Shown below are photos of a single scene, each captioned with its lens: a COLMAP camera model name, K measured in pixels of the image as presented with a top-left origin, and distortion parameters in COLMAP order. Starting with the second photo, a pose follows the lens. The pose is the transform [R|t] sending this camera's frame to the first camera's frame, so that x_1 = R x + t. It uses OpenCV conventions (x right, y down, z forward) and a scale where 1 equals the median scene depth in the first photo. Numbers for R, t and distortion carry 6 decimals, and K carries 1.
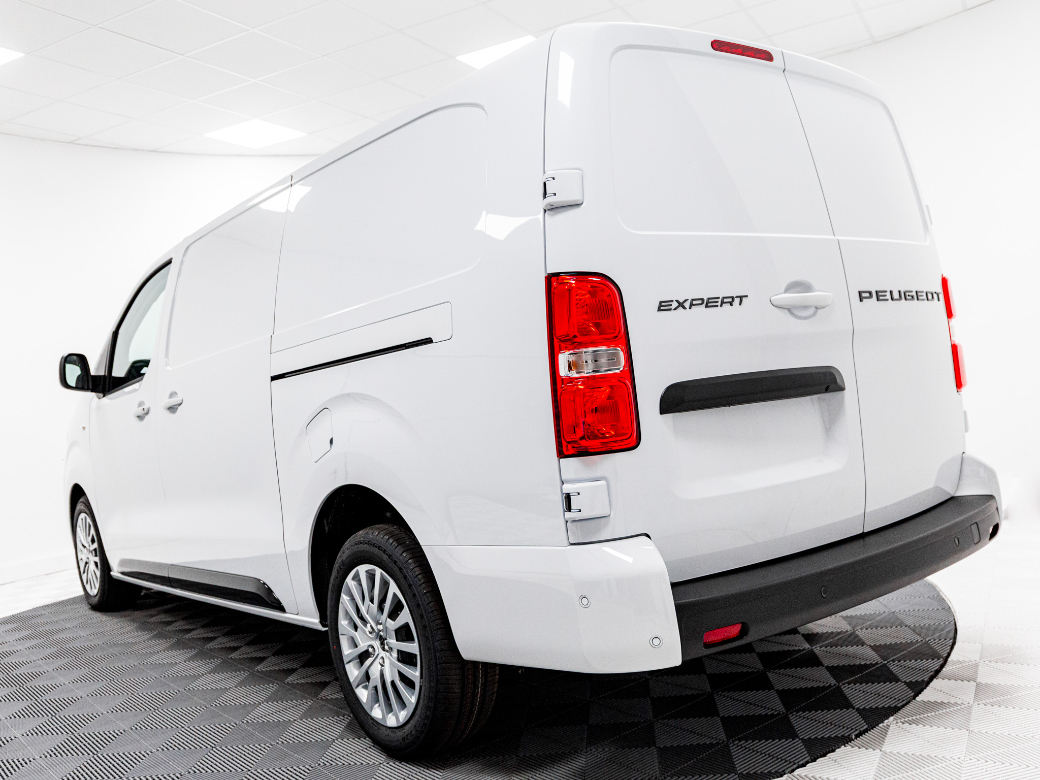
lens RADIAL K [[818.5, 0, 520.0], [0, 818.5, 390.0], [0, 0, 1]] dist [-0.005593, 0.000834]
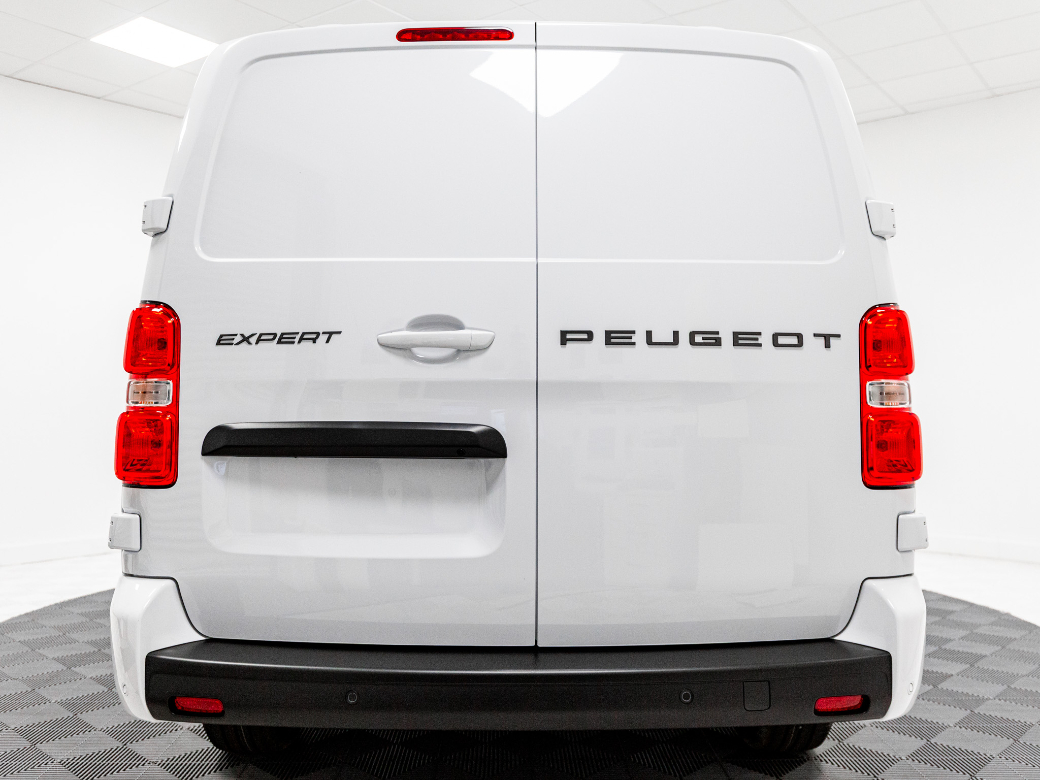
lens RADIAL K [[818.5, 0, 520.0], [0, 818.5, 390.0], [0, 0, 1]] dist [-0.005593, 0.000834]
pose [[0.827068, 0.091348, -0.554630, 0.935670], [-0.086047, 0.995652, 0.035669, -0.104067], [0.555477, 0.018223, 0.831332, 0.403112]]
